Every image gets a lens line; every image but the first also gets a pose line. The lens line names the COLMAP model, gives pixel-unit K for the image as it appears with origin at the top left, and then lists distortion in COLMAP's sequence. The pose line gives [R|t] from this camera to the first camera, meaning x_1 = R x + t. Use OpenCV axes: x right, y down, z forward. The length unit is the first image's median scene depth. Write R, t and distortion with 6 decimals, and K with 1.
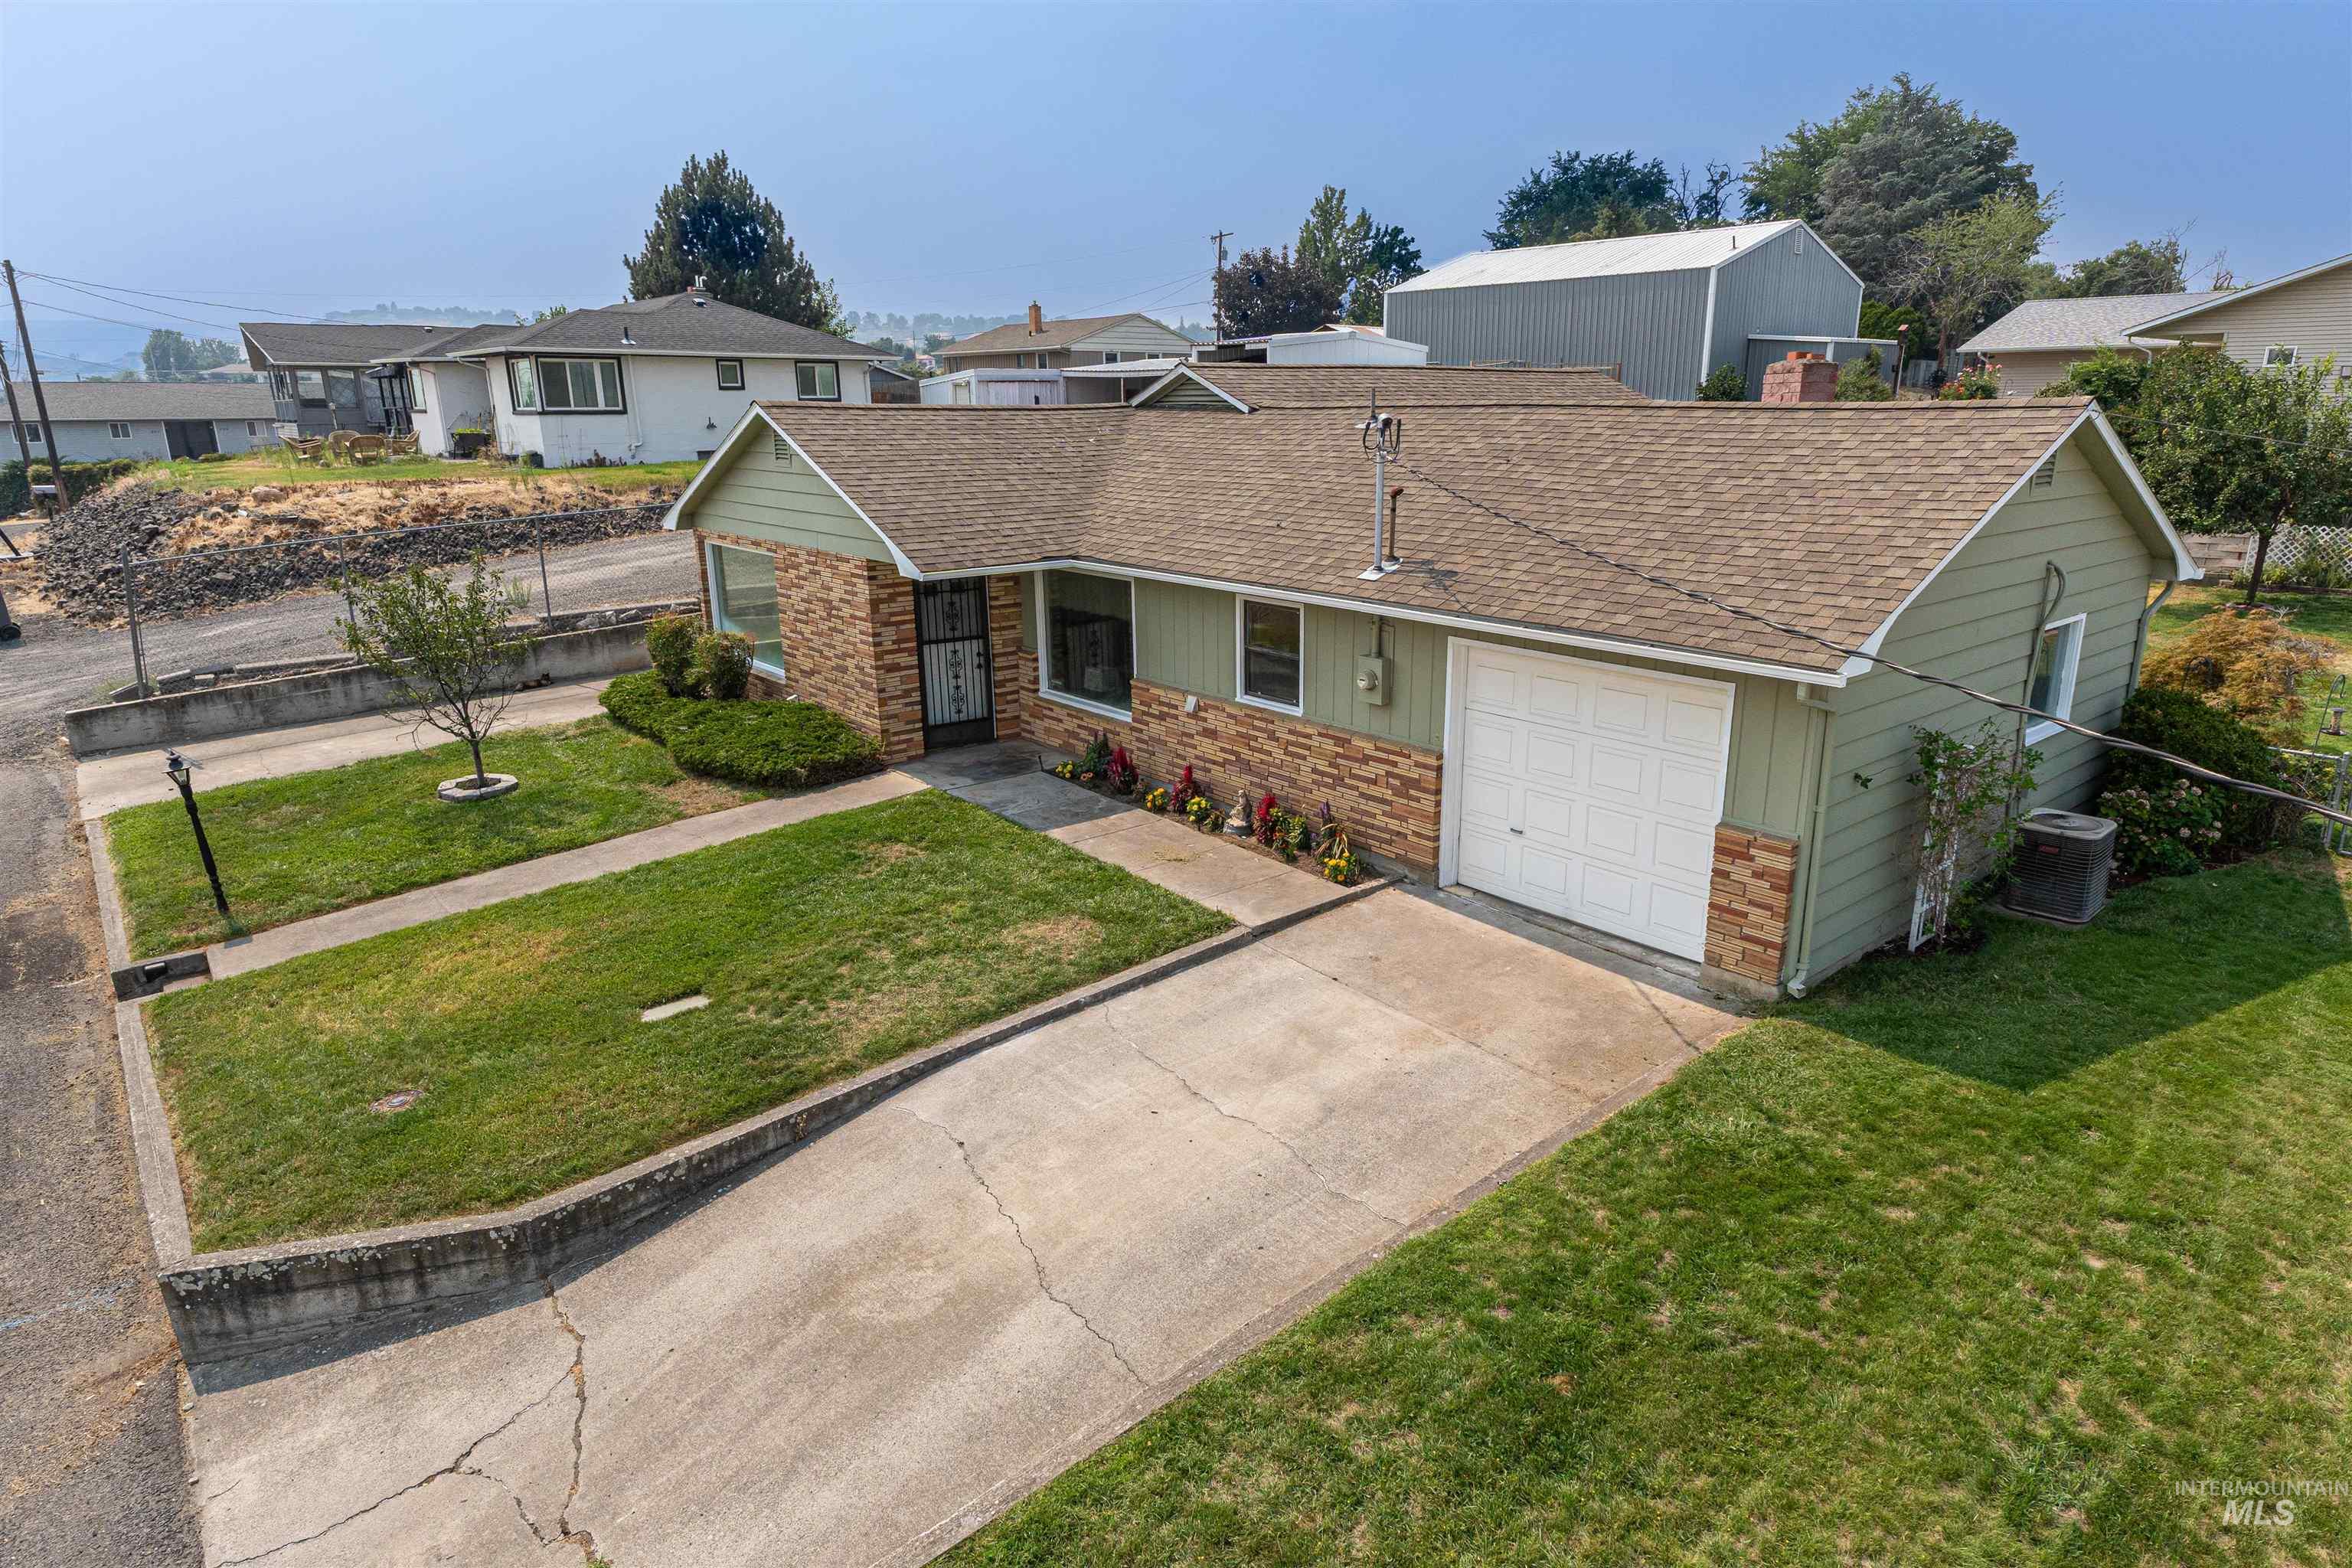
lens RADIAL K [[1328.0, 0, 1249.6], [0, 1328.0, 776.9], [0, 0, 1]] dist [-0.000363, 0.001770]
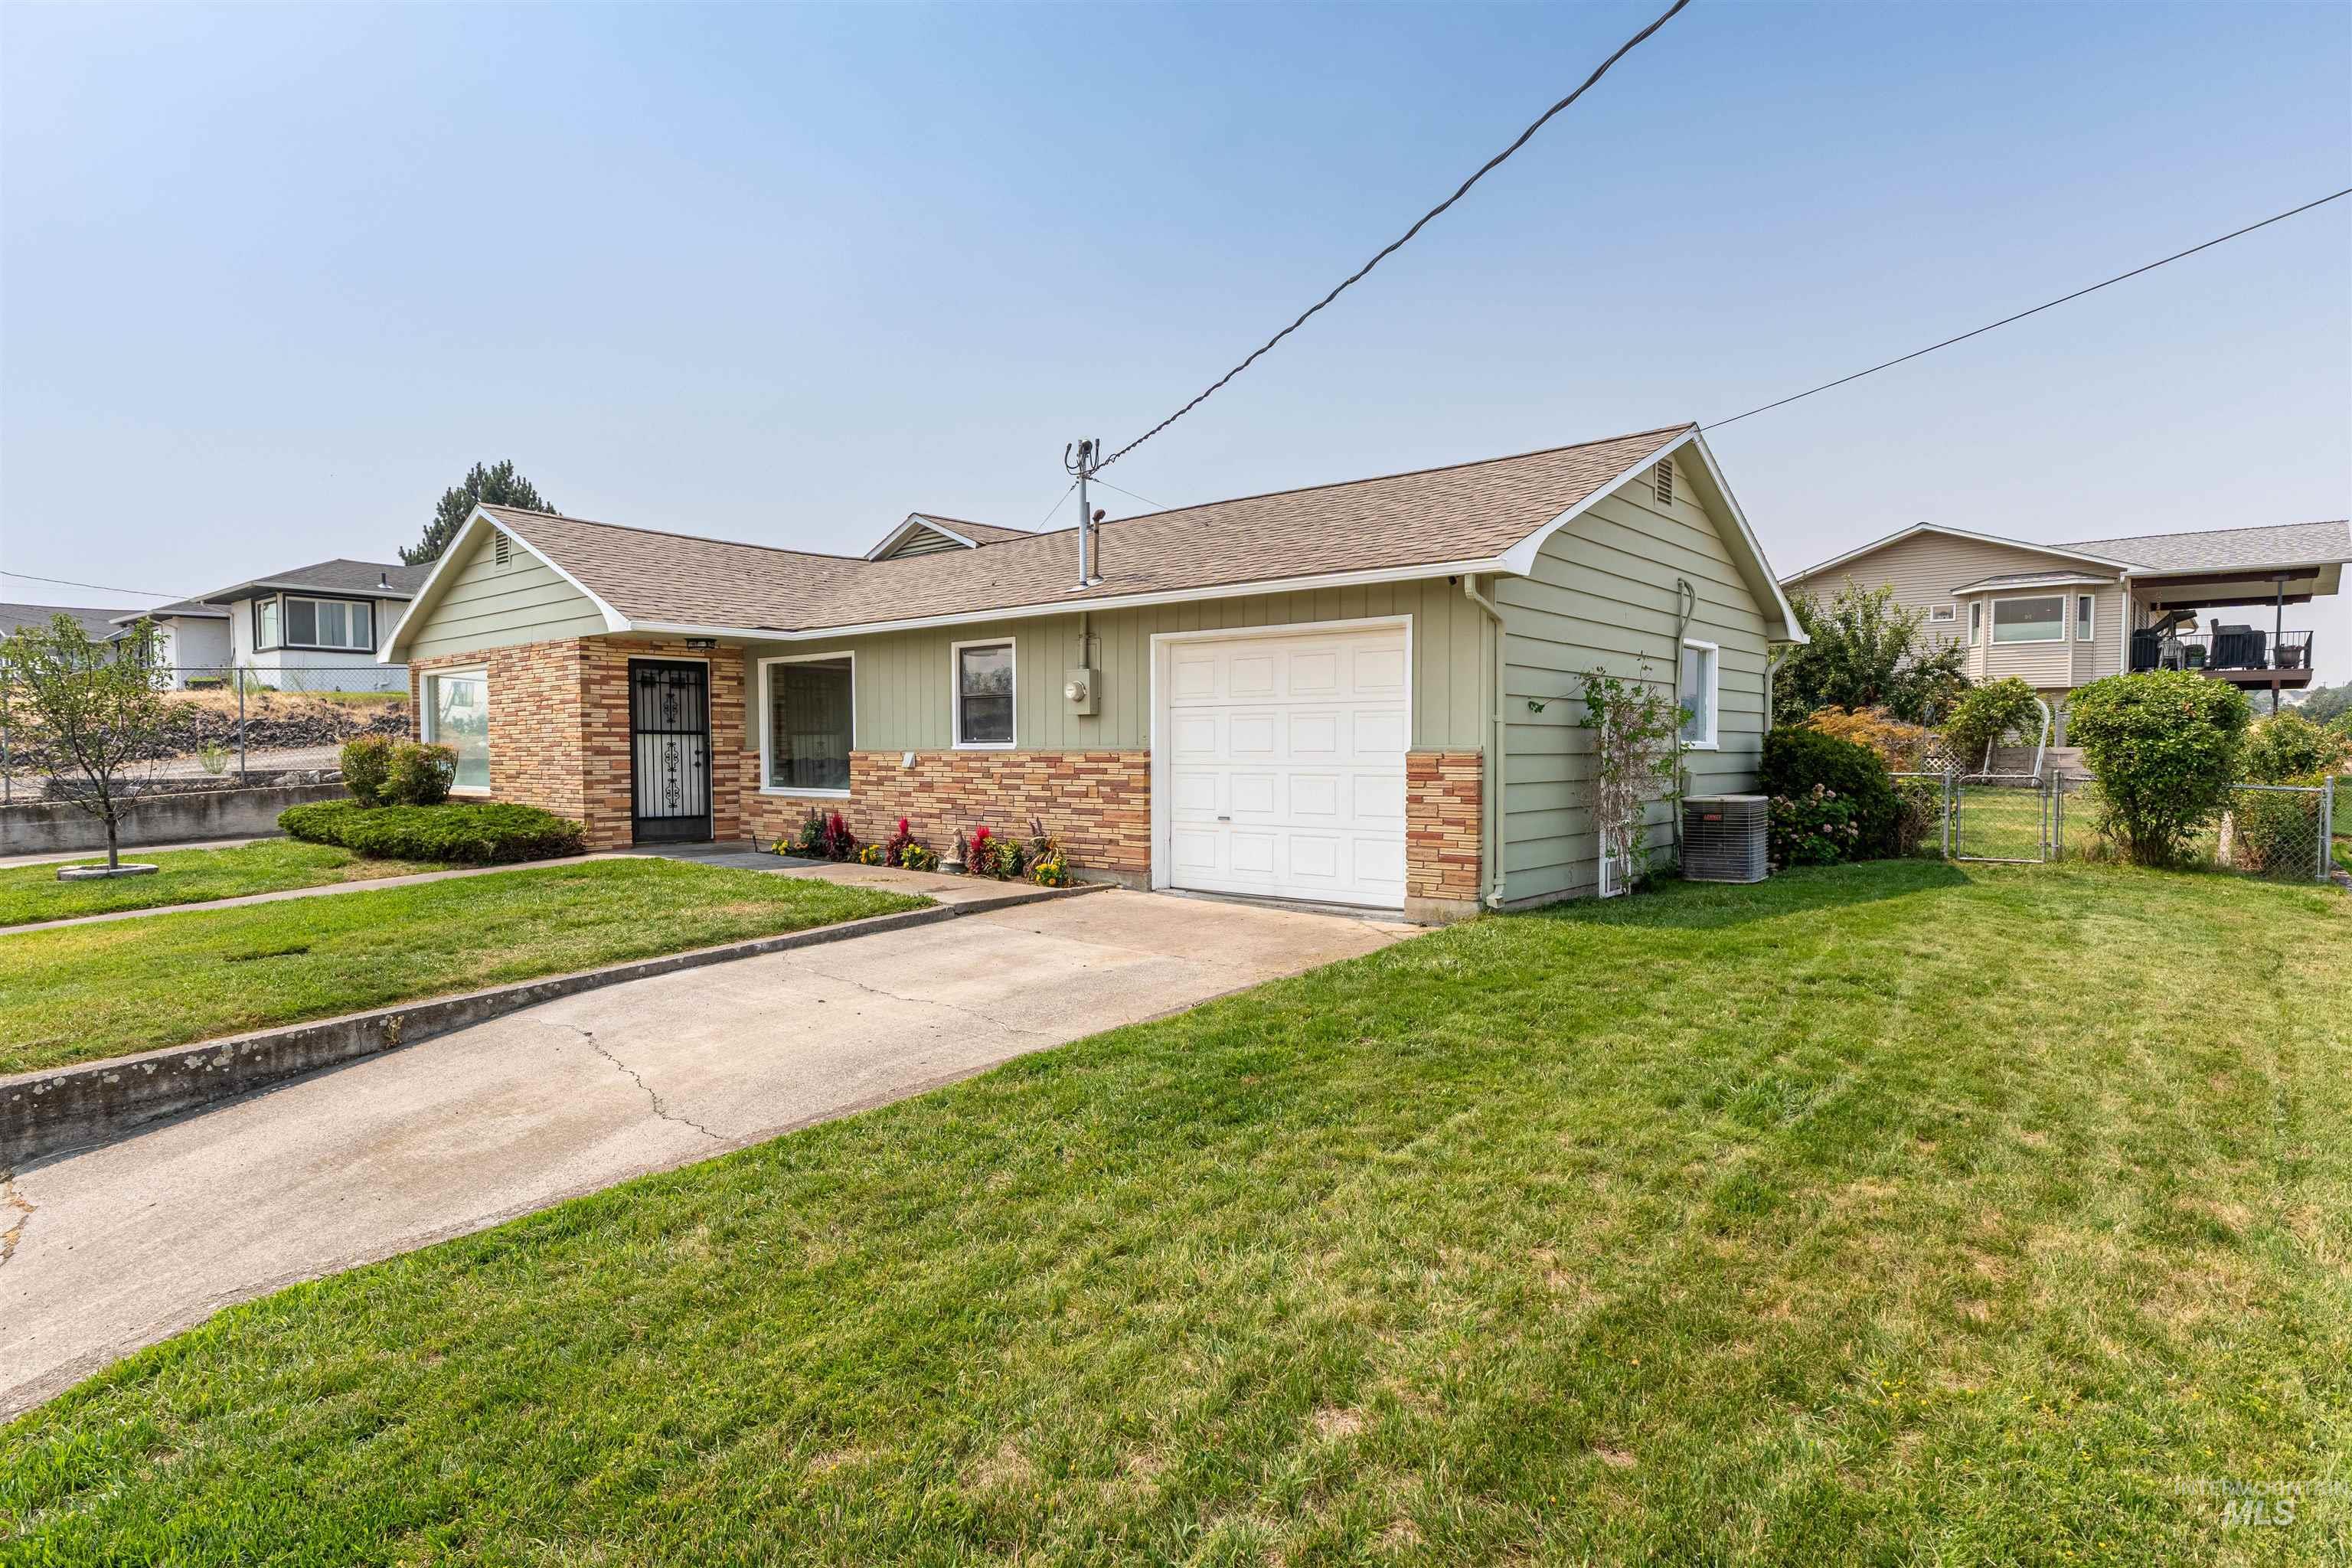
lens RADIAL K [[1233.1, 0, 1202.2], [0, 1233.1, 800.6], [0, 0, 1]] dist [-0.003748, -0.001664]
pose [[0.988722, -0.005901, 0.149649, 0.038026], [0.040374, 0.972732, -0.228393, 0.207141], [-0.144221, 0.231859, 0.961999, 0.082743]]
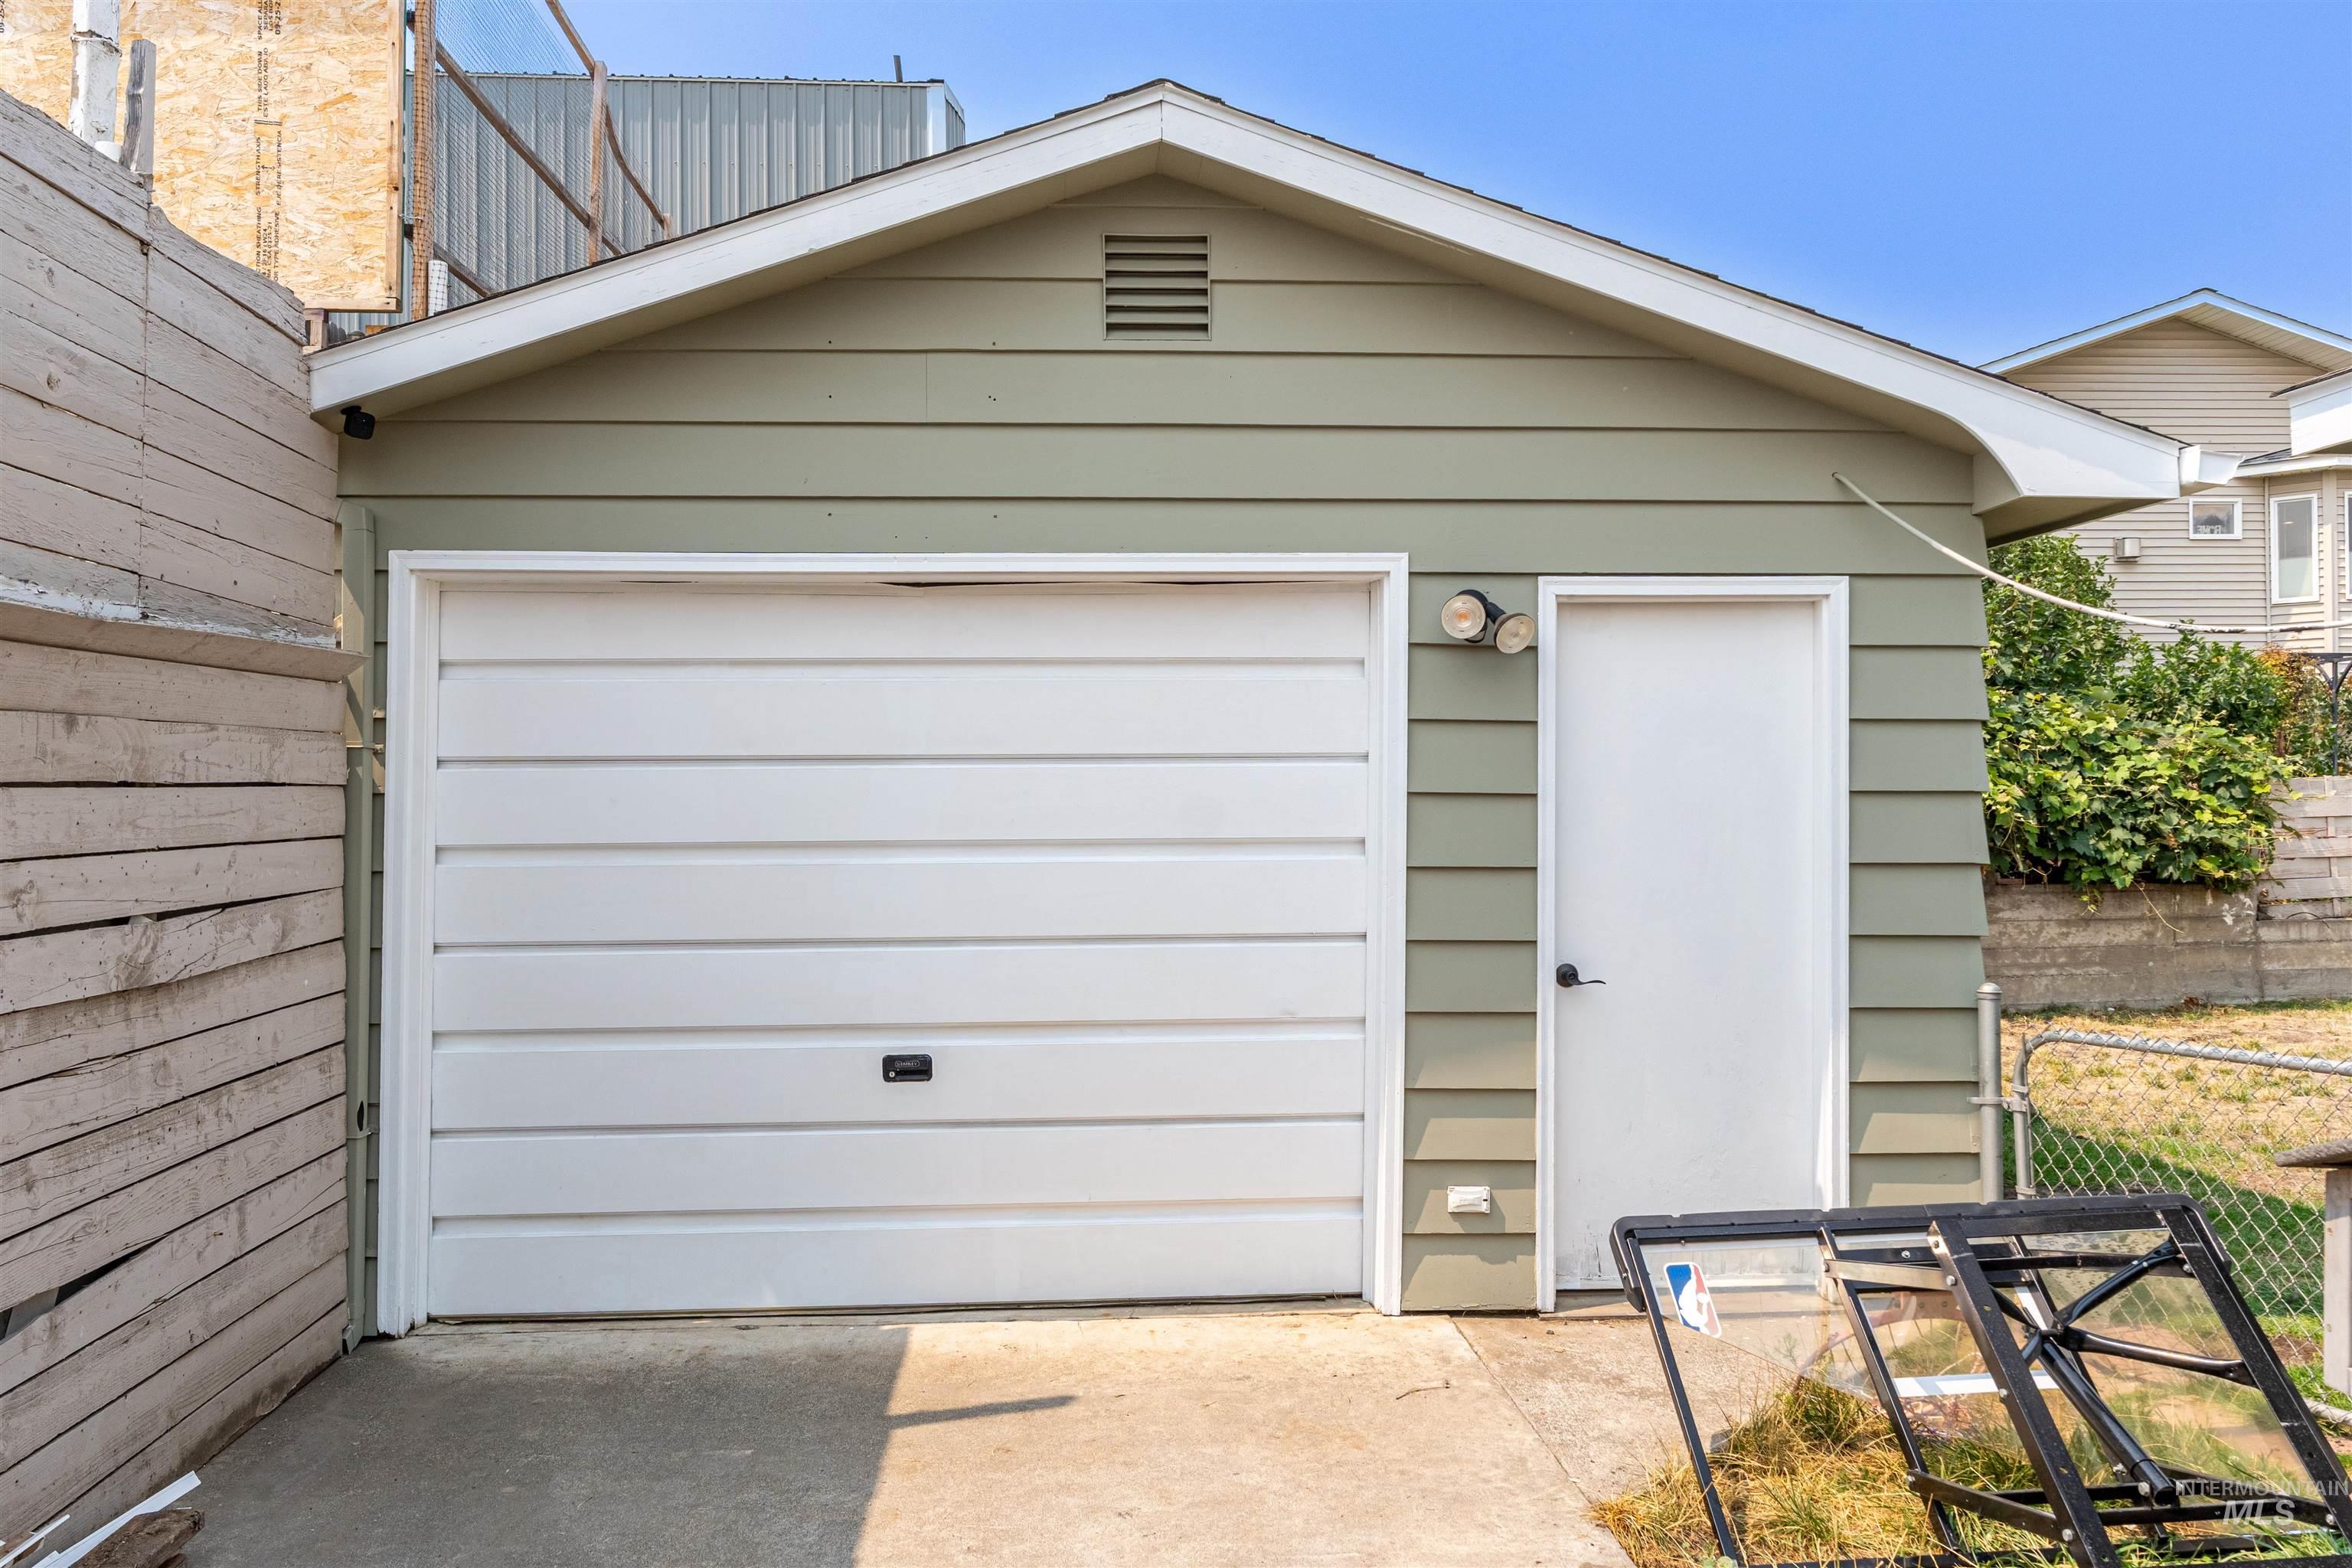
lens RADIAL K [[1843.8, 0, 1176.0], [0, 1843.8, 784.0], [0, 0, 1]] dist [0.001763, 0.001610]
pose [[0.618809, 0.012790, 0.785437, 0.162492], [0.217440, 0.958011, -0.186910, -0.421551], [-0.754848, 0.286447, 0.590044, 2.193221]]
